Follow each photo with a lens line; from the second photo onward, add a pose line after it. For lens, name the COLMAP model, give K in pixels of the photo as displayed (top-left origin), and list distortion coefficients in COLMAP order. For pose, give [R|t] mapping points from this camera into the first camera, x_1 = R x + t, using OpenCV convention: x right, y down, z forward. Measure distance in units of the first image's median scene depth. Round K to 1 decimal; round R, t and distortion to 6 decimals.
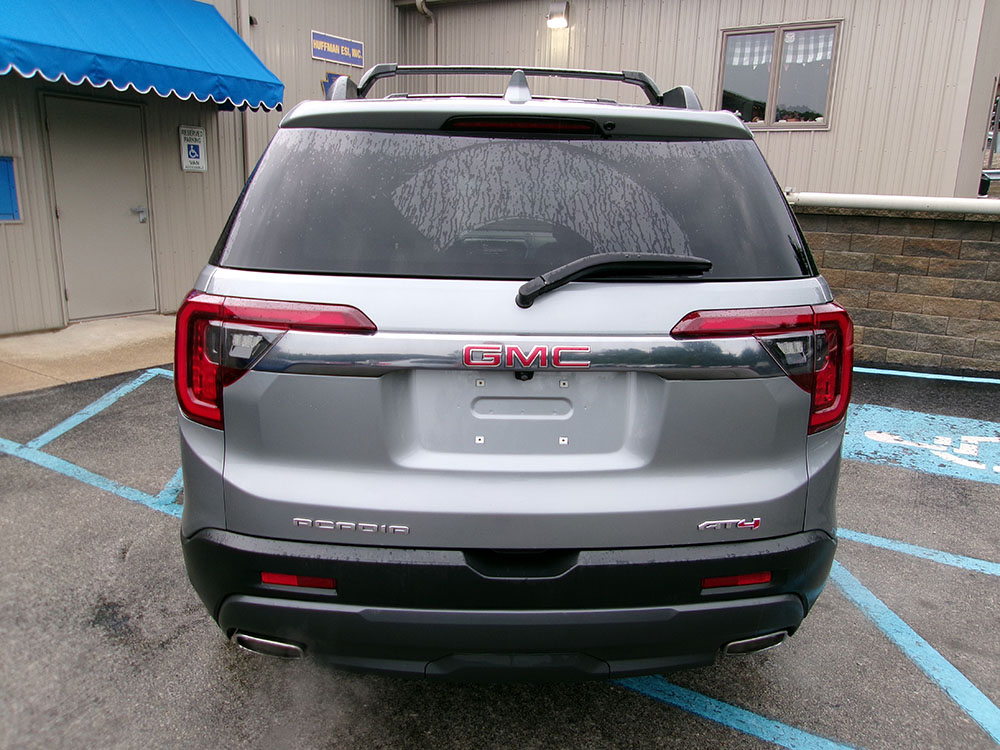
lens RADIAL K [[773.5, 0, 507.9], [0, 773.5, 376.4], [0, 0, 1]] dist [-0.024580, 0.050380]
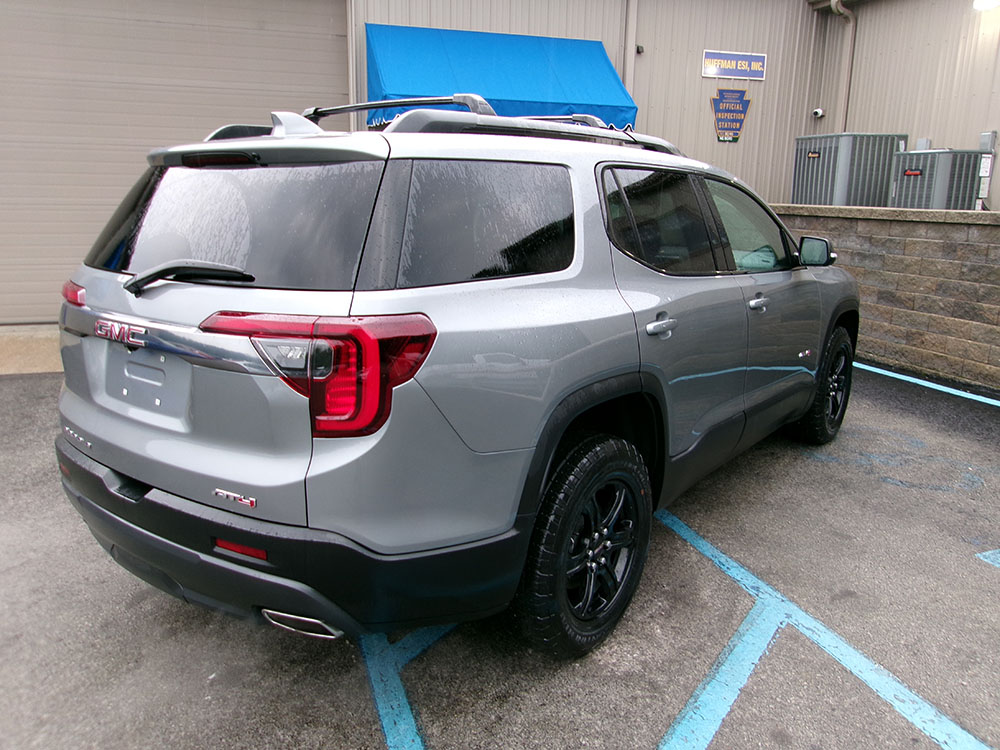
lens RADIAL K [[775.2, 0, 502.5], [0, 775.2, 379.6], [0, 0, 1]] dist [-0.046603, 0.058085]
pose [[0.768212, 0.135092, -0.625780, 0.334426], [-0.143190, 0.988976, 0.037716, -0.021584], [0.623977, 0.060631, 0.779087, 0.088491]]
